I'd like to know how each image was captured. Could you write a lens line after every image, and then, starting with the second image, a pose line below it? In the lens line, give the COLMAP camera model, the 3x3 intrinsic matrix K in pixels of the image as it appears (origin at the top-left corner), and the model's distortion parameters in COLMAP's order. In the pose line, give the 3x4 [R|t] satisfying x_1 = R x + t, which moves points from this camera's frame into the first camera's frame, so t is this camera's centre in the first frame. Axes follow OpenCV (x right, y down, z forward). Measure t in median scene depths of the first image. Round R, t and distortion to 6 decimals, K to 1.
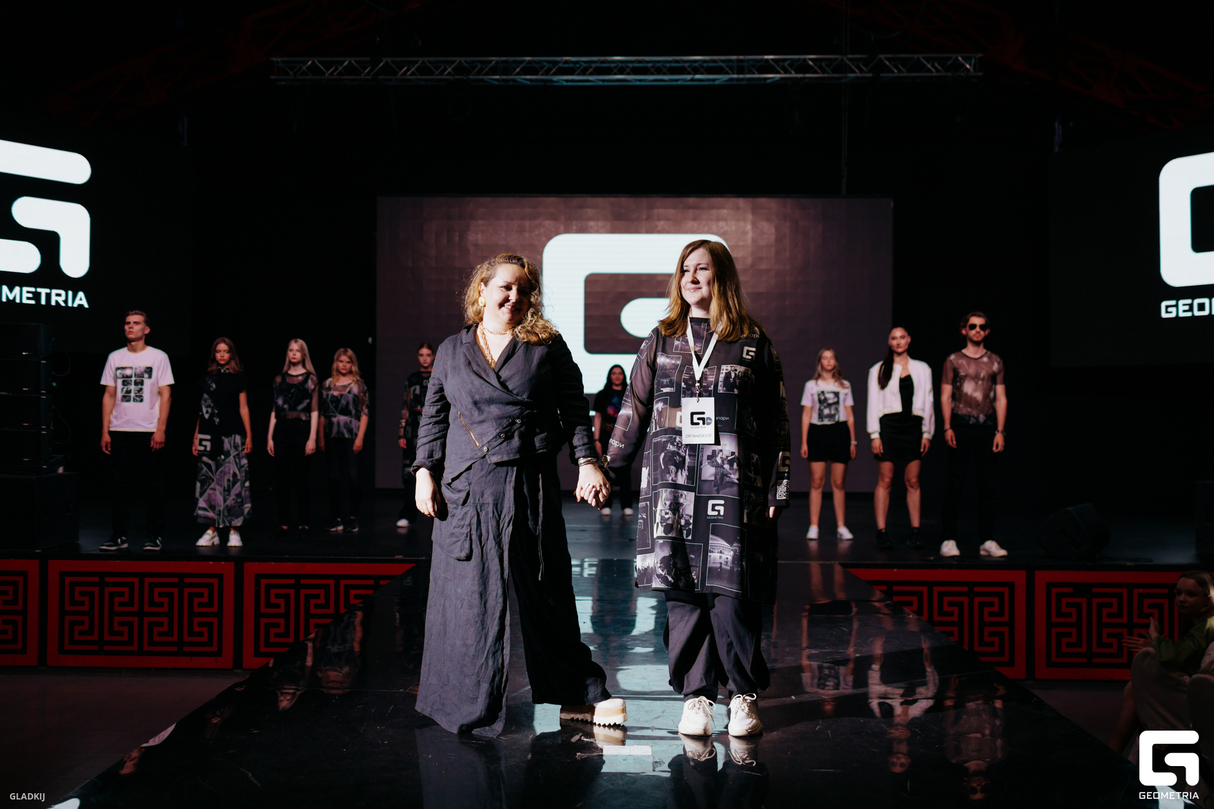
lens RADIAL K [[1239.2, 0, 594.6], [0, 1239.2, 428.0], [0, 0, 1]] dist [0.015985, 0.000000]
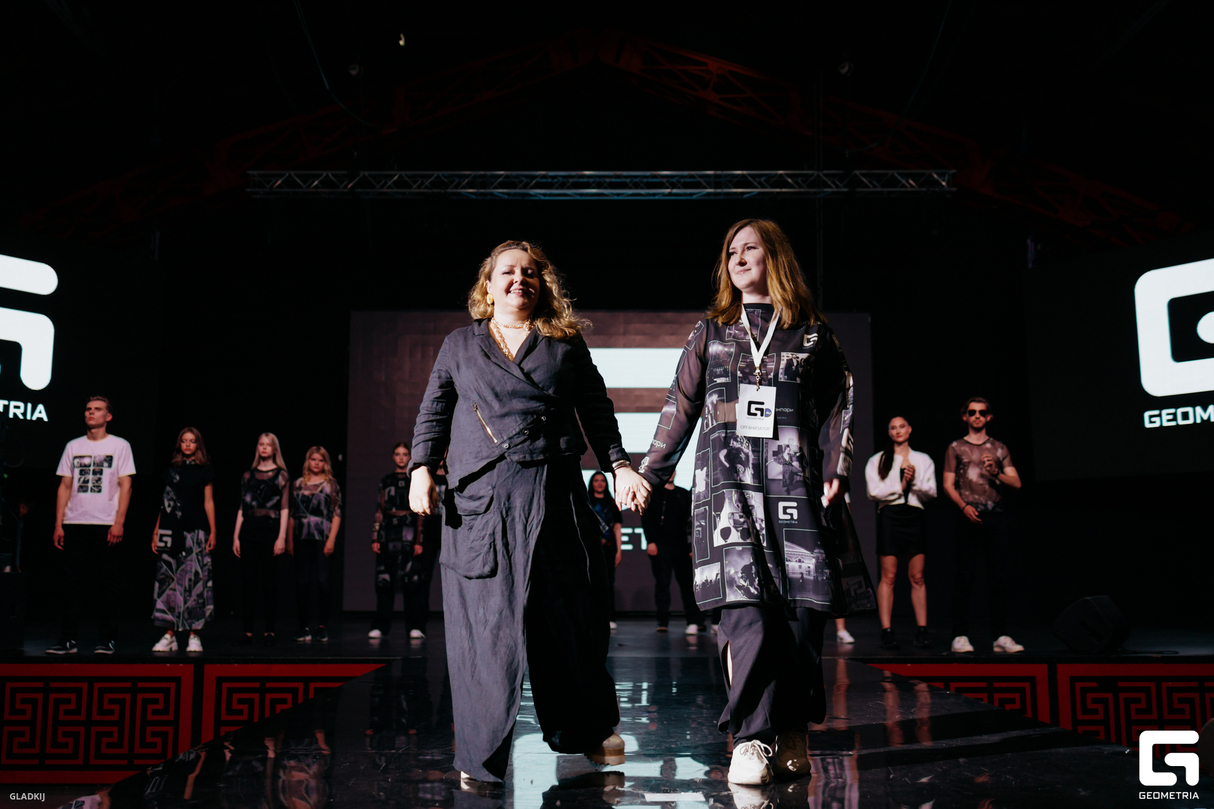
lens RADIAL K [[1239.2, 0, 601.9], [0, 1239.2, 409.7], [0, 0, 1]] dist [0.015985, 0.000000]
pose [[0.999331, -0.001606, 0.036544, -0.013625], [0.006621, 0.990476, -0.137526, 0.030729], [-0.035975, 0.137676, 0.989824, 0.033643]]
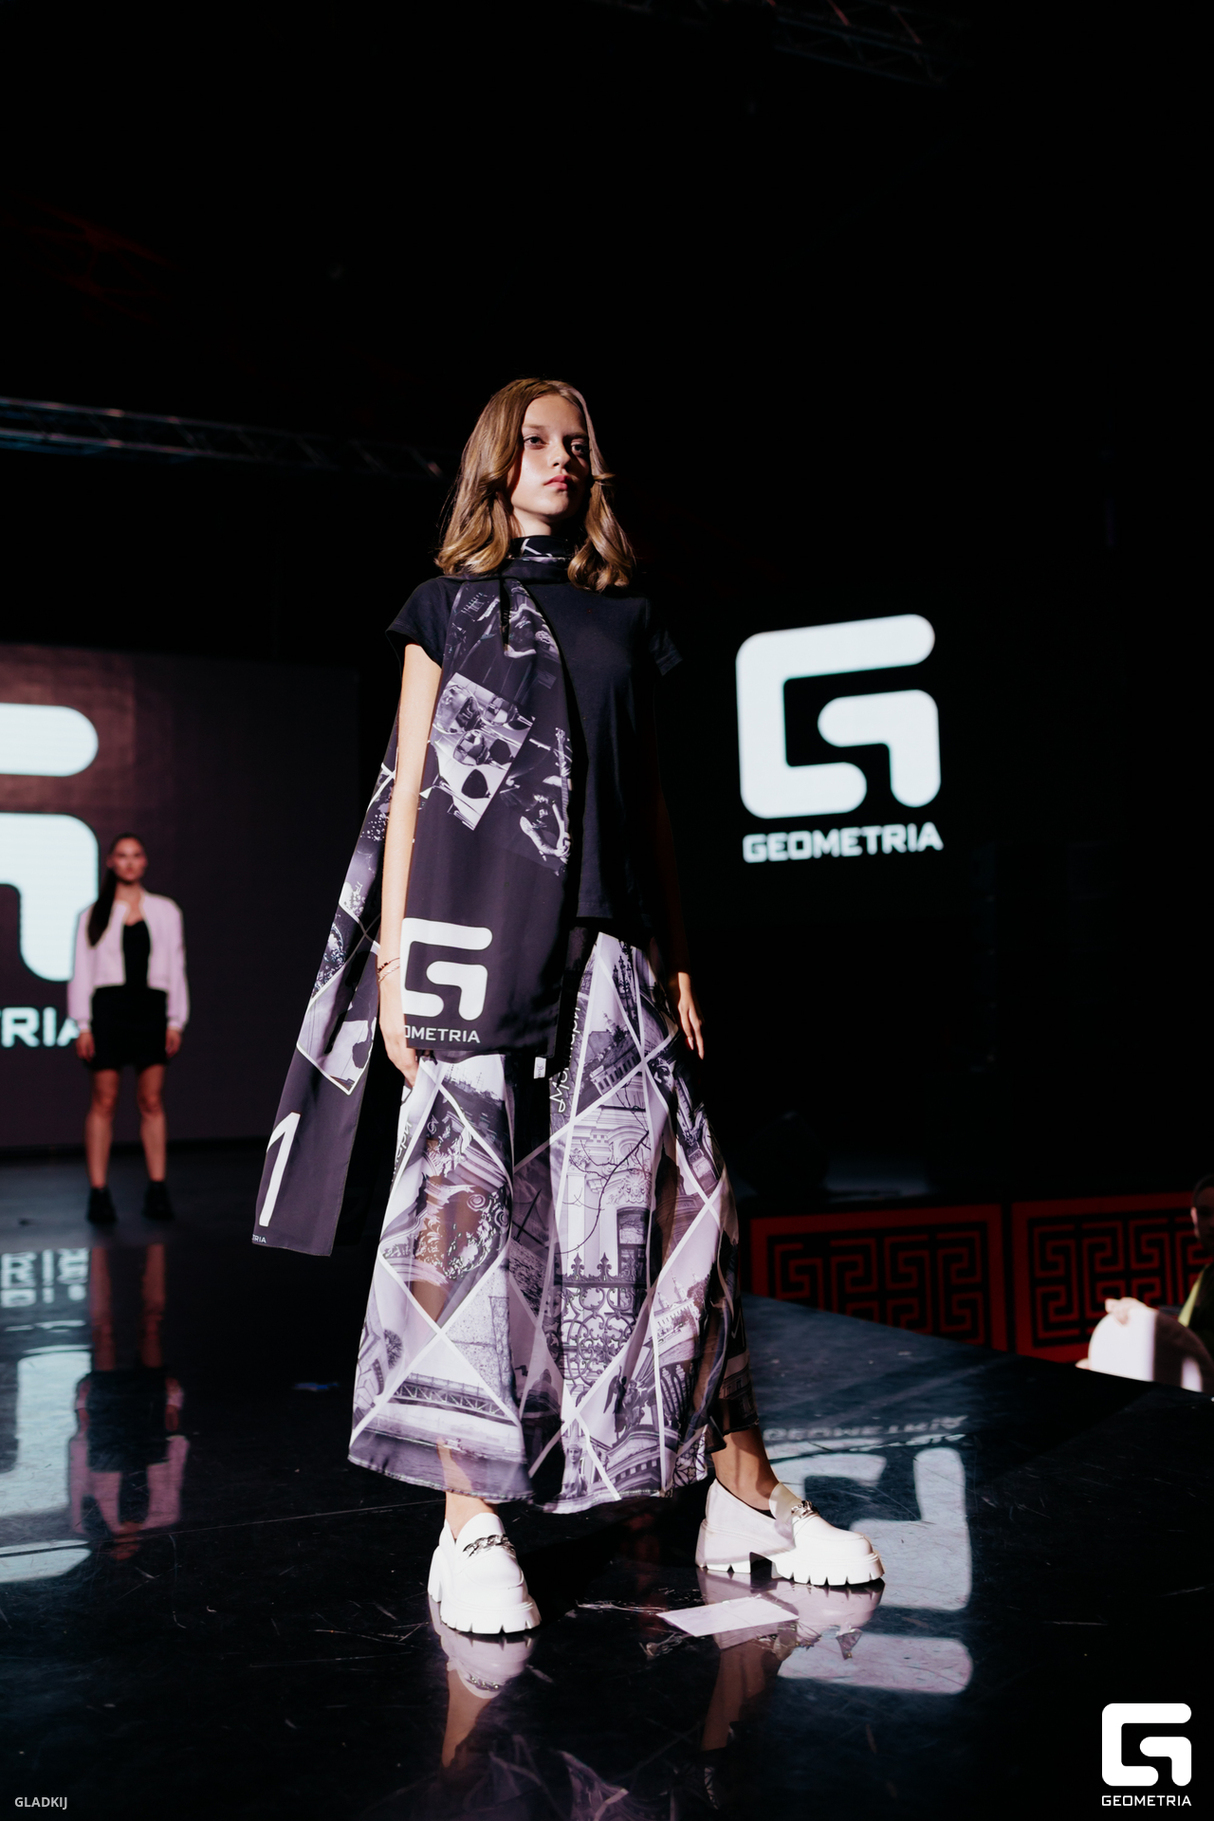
lens RADIAL K [[1858.7, 0, 608.8], [0, 1858.7, 921.0], [0, 0, 1]] dist [0.015985, 0.000000]
pose [[0.896475, 0.006813, 0.443042, -0.072794], [0.029253, 0.996790, -0.074519, 0.020120], [-0.442128, 0.079764, 0.893398, 0.112919]]
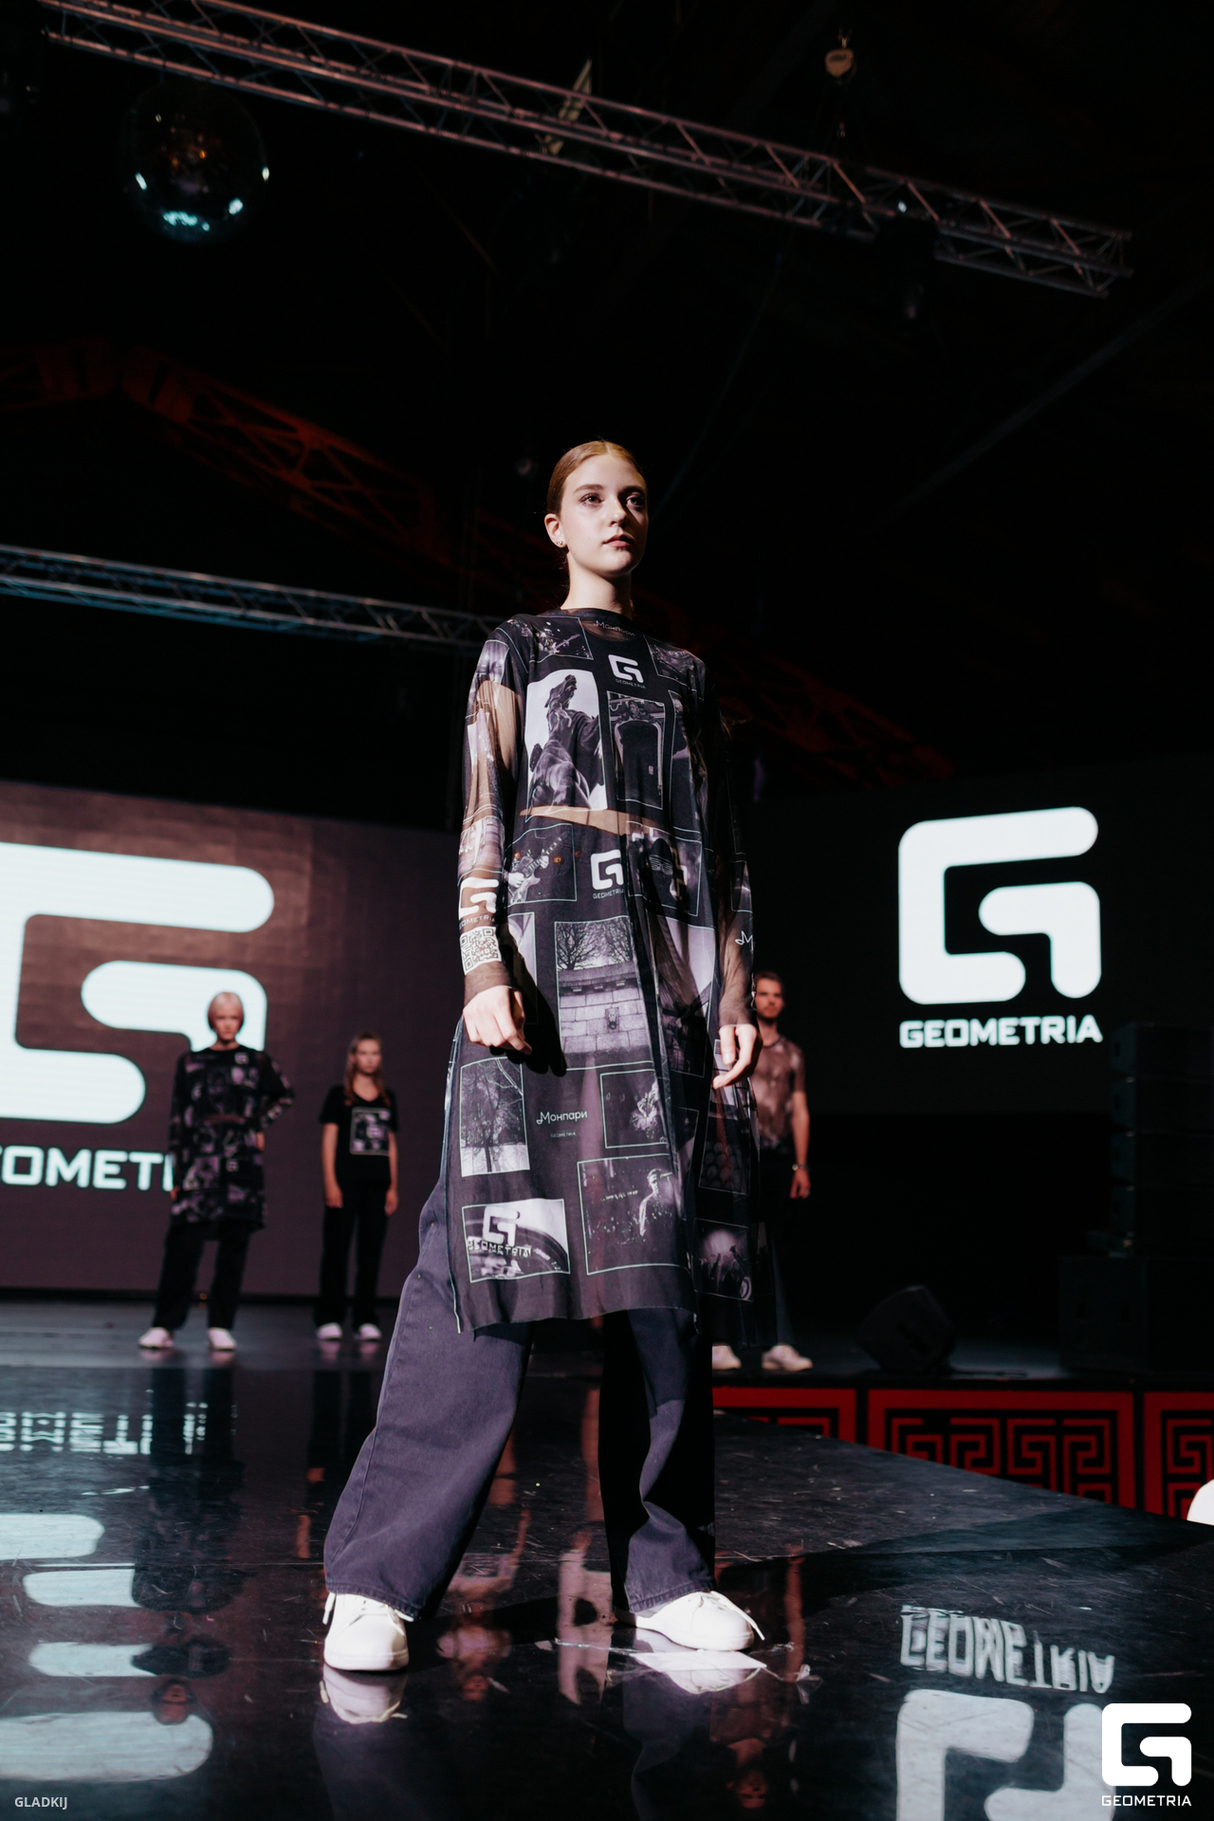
lens RADIAL K [[1858.7, 0, 607.0], [0, 1858.7, 922.7], [0, 0, 1]] dist [0.015985, 0.000000]
pose [[0.933709, 0.089391, 0.346694, -0.062265], [-0.027751, 0.983487, -0.178841, 0.033732], [-0.356955, 0.157364, 0.920771, 0.098770]]
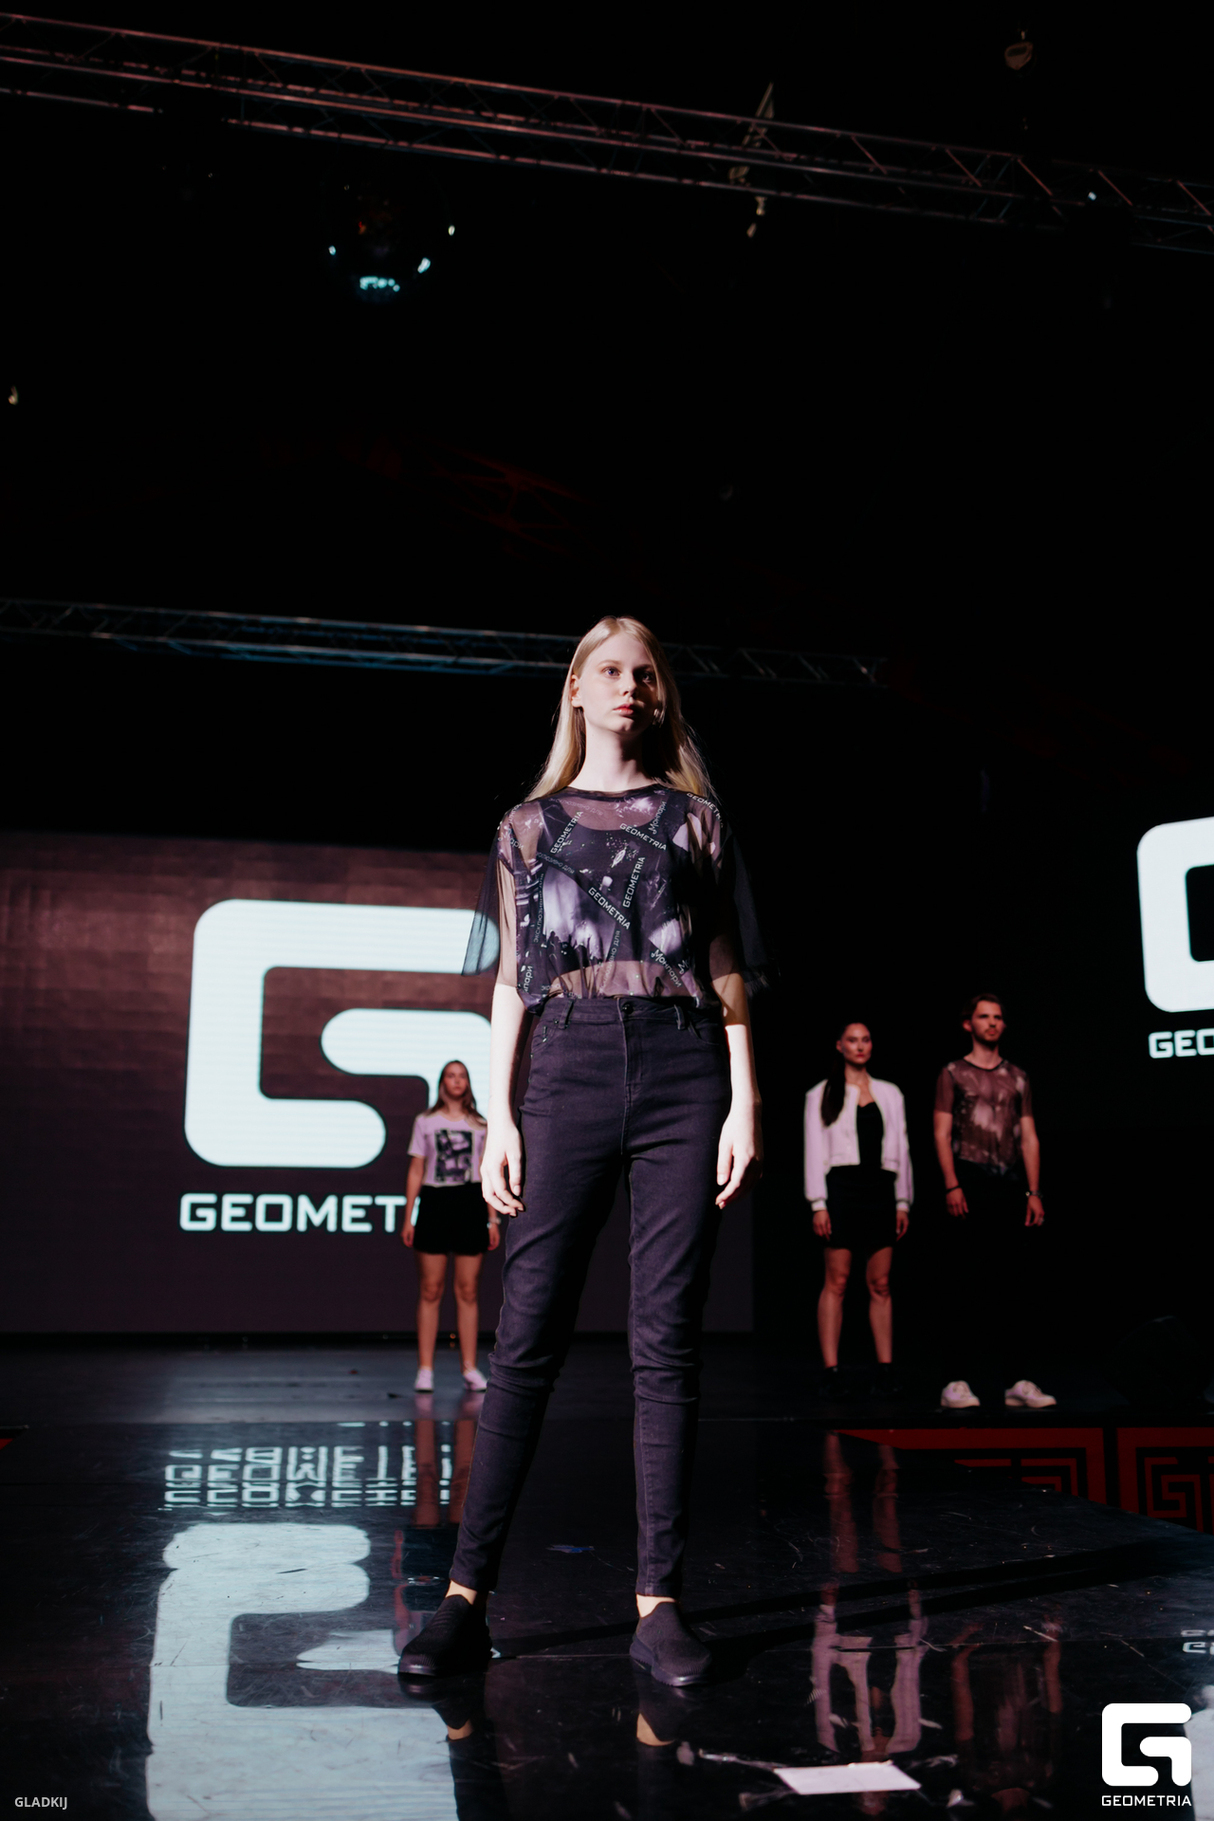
lens RADIAL K [[1858.7, 0, 603.0], [0, 1858.7, 918.9], [0, 0, 1]] dist [0.015985, 0.000000]
pose [[0.975506, 0.042228, 0.215881, -0.048426], [-0.000562, 0.981876, -0.189524, 0.027492], [-0.219972, 0.184761, 0.957850, 0.100386]]
